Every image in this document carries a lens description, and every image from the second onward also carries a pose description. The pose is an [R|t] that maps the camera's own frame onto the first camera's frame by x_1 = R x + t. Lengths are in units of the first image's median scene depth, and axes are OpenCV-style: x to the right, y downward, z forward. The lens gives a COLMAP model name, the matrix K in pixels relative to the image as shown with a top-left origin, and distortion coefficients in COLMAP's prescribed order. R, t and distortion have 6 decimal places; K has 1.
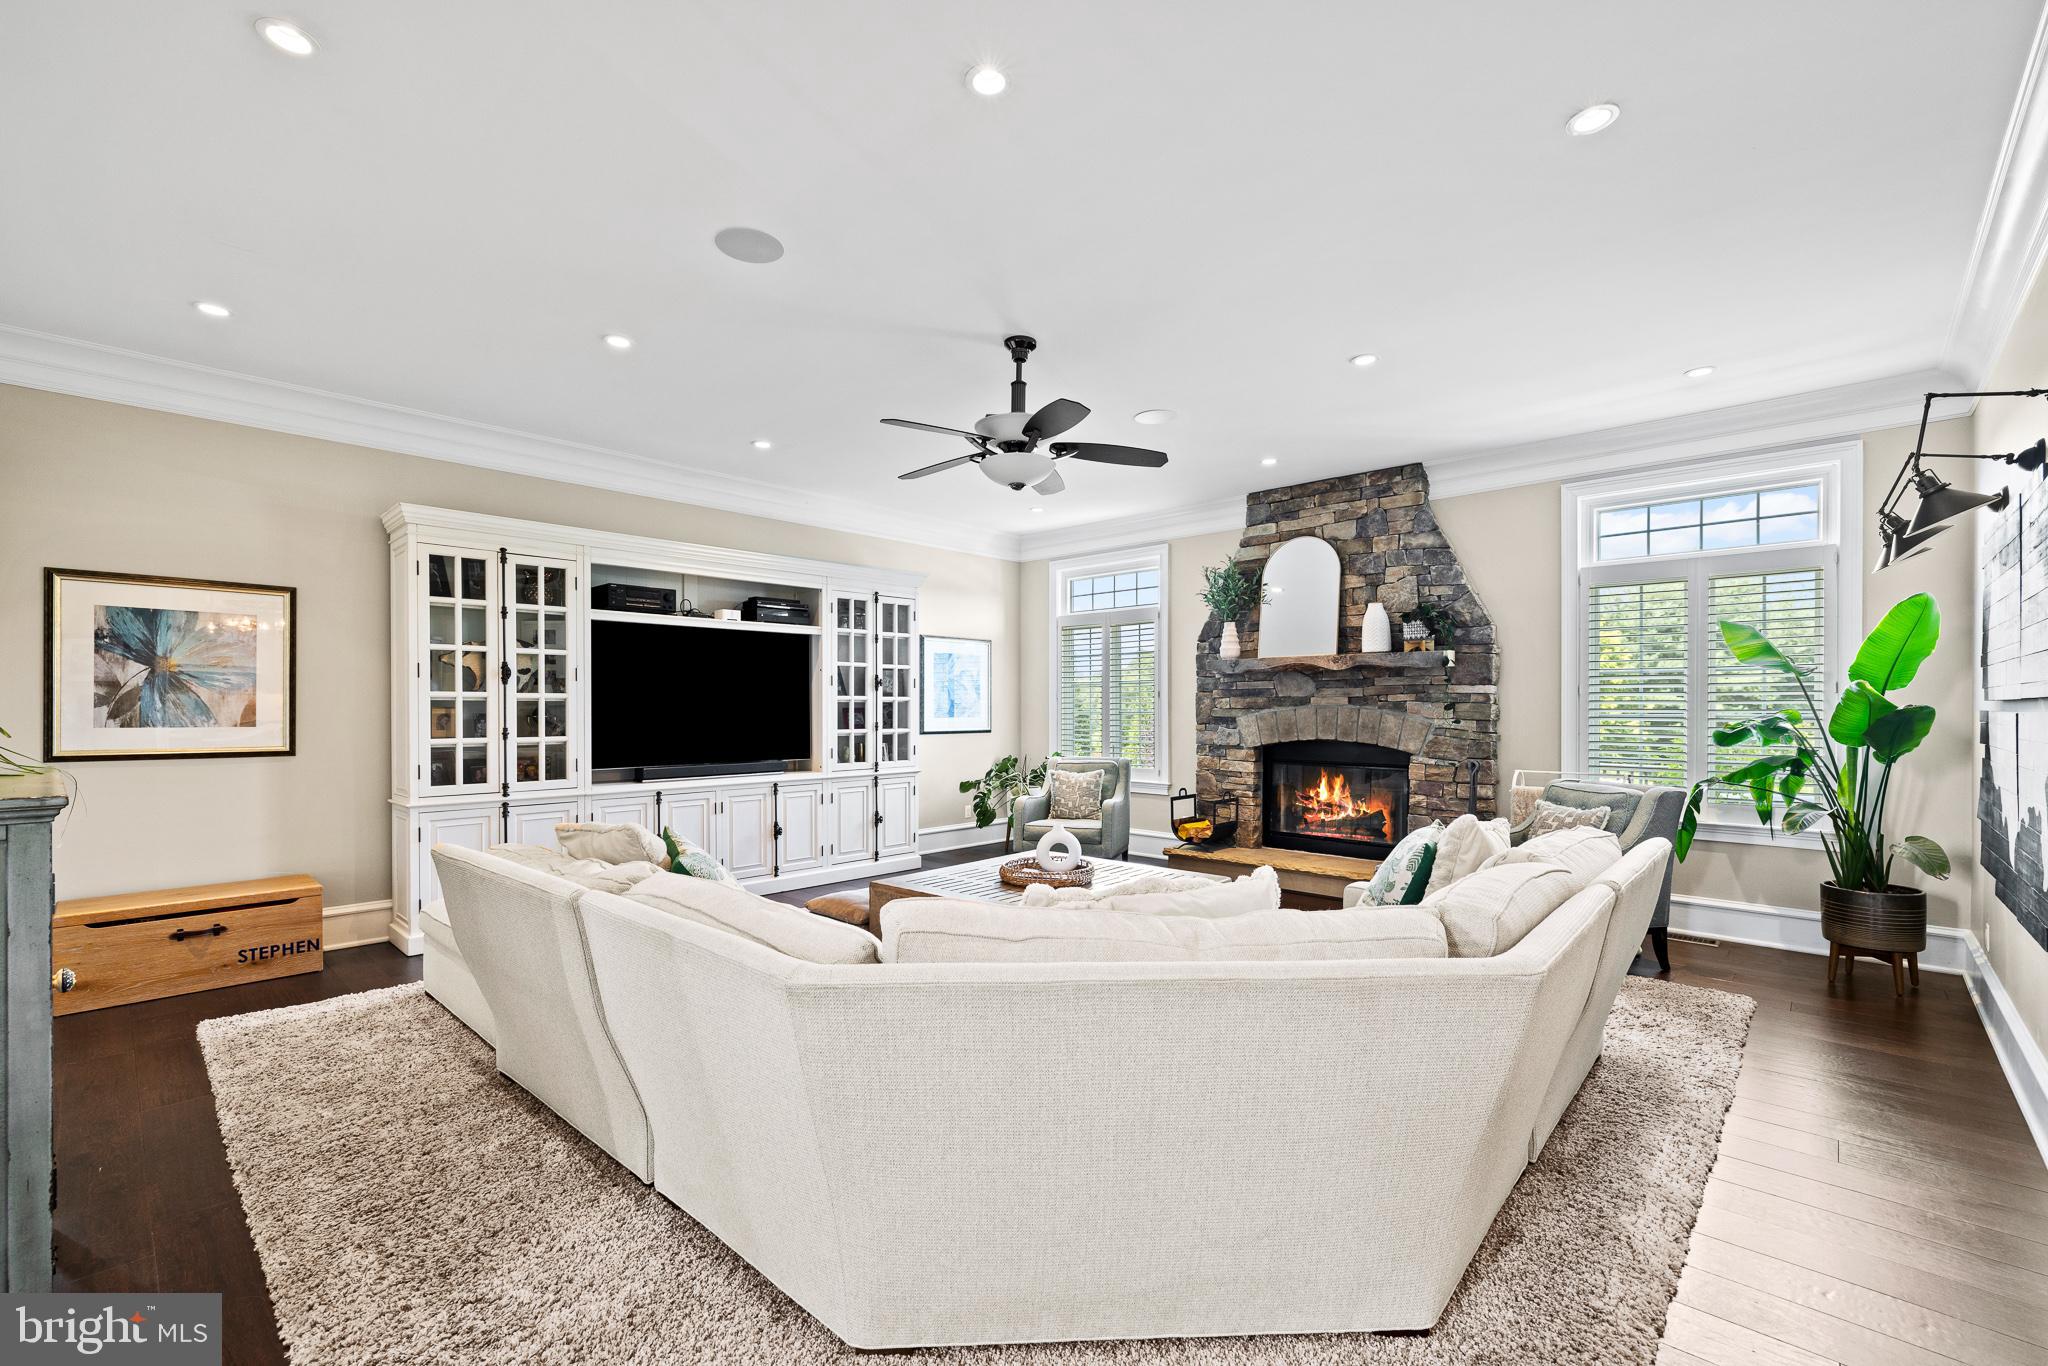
lens RADIAL K [[863.2, 0, 1000.4], [0, 863.2, 713.7], [0, 0, 1]] dist [-0.002908, 0.000835]
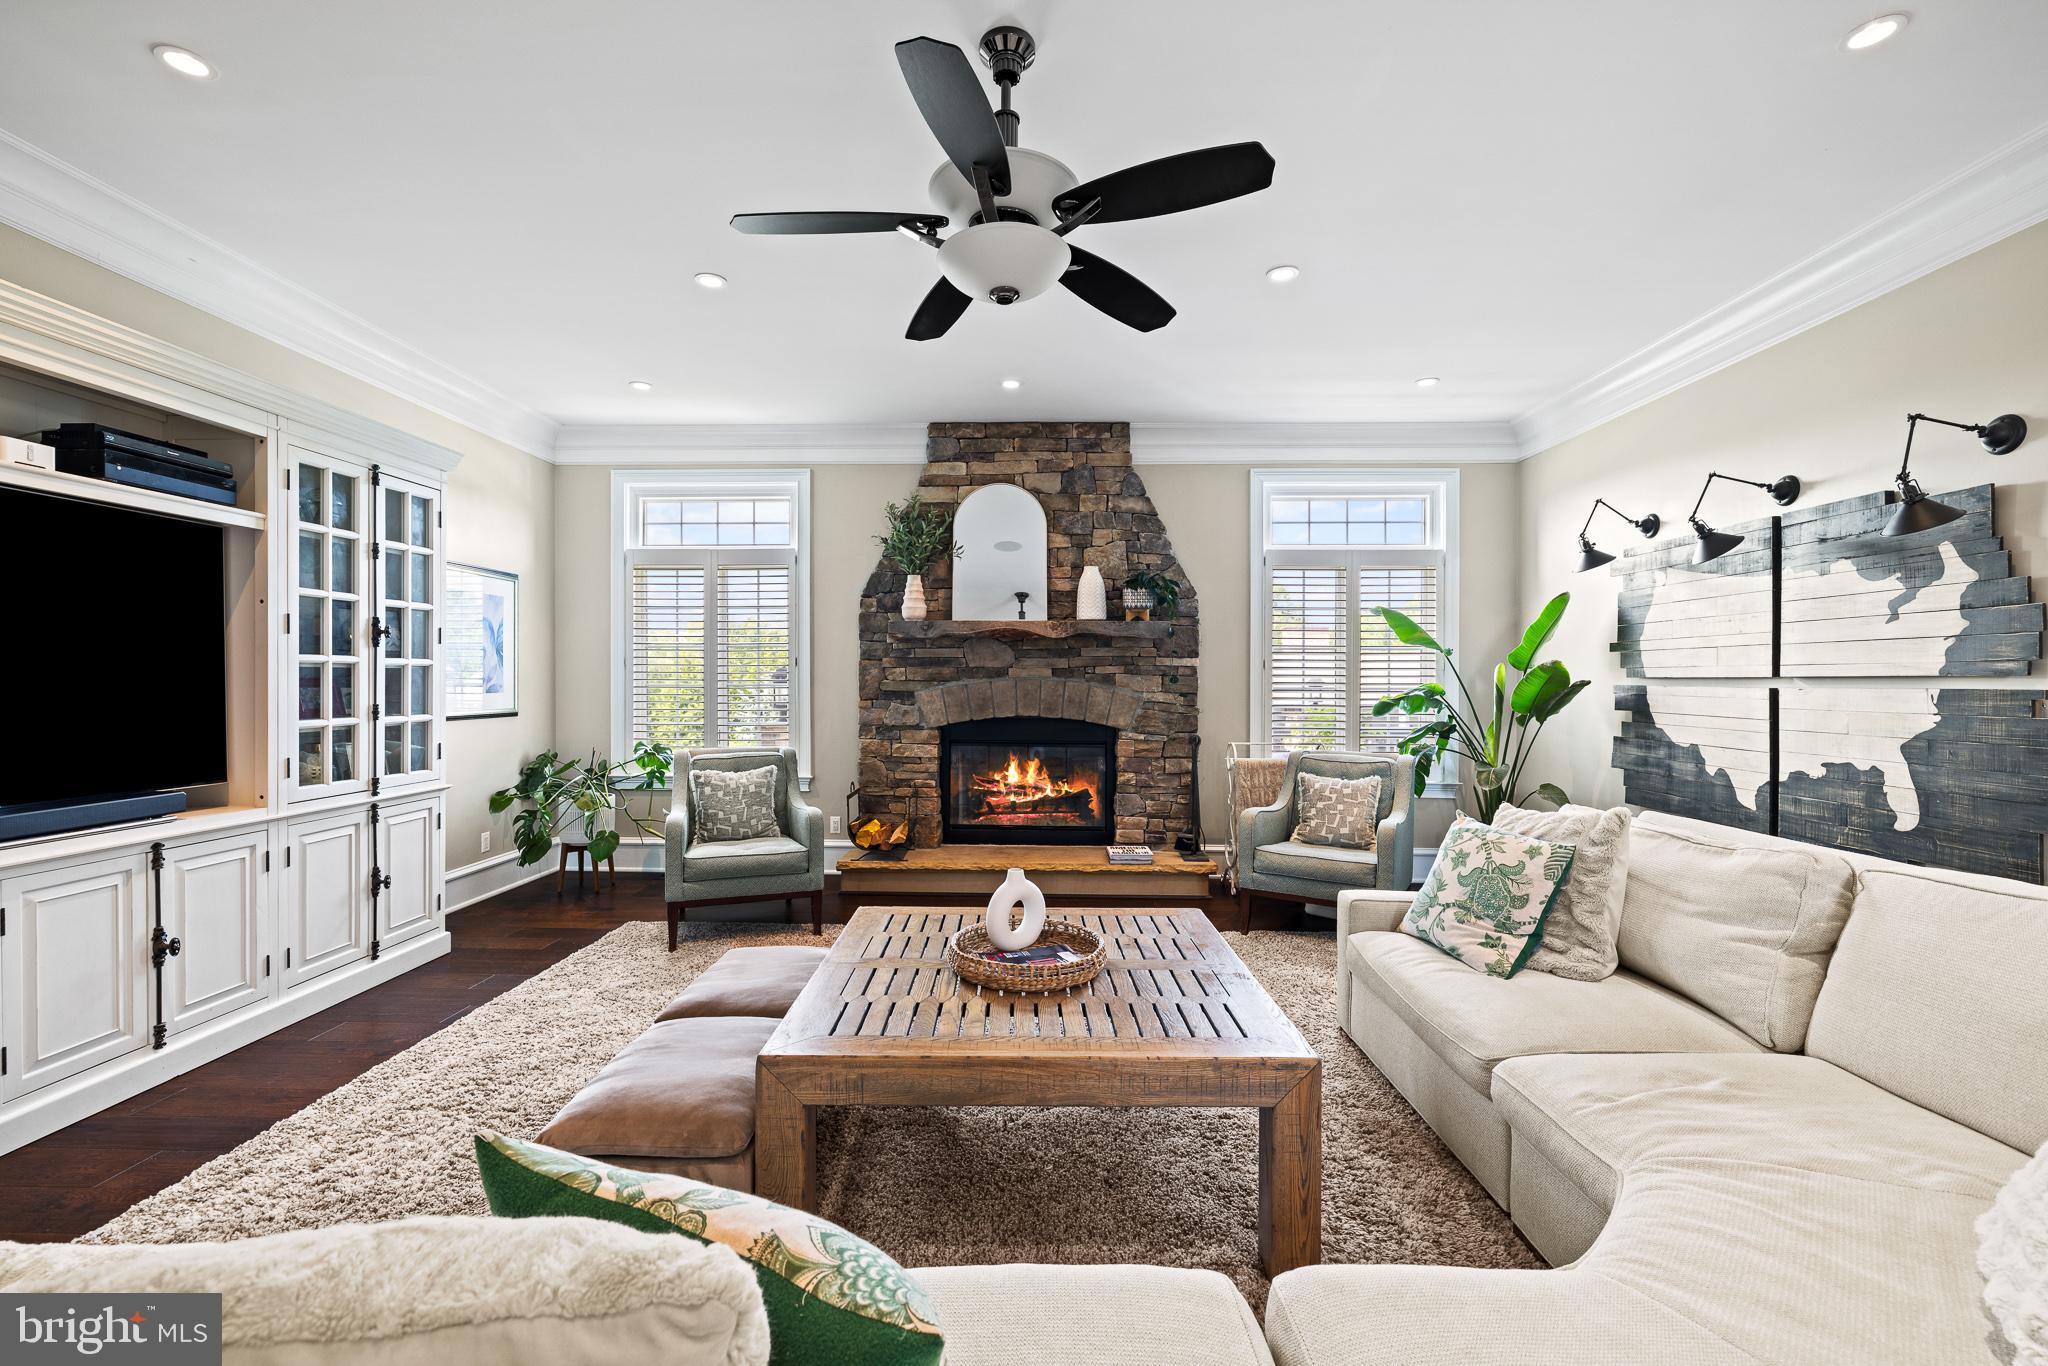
lens RADIAL K [[863.2, 0, 1035.0], [0, 863.2, 688.0], [0, 0, 1]] dist [-0.002908, 0.000835]
pose [[0.740321, -0.003683, 0.672243, -0.205796], [0.001147, 0.999990, 0.004216, -0.002374], [-0.672252, -0.002351, 0.740318, 0.326380]]
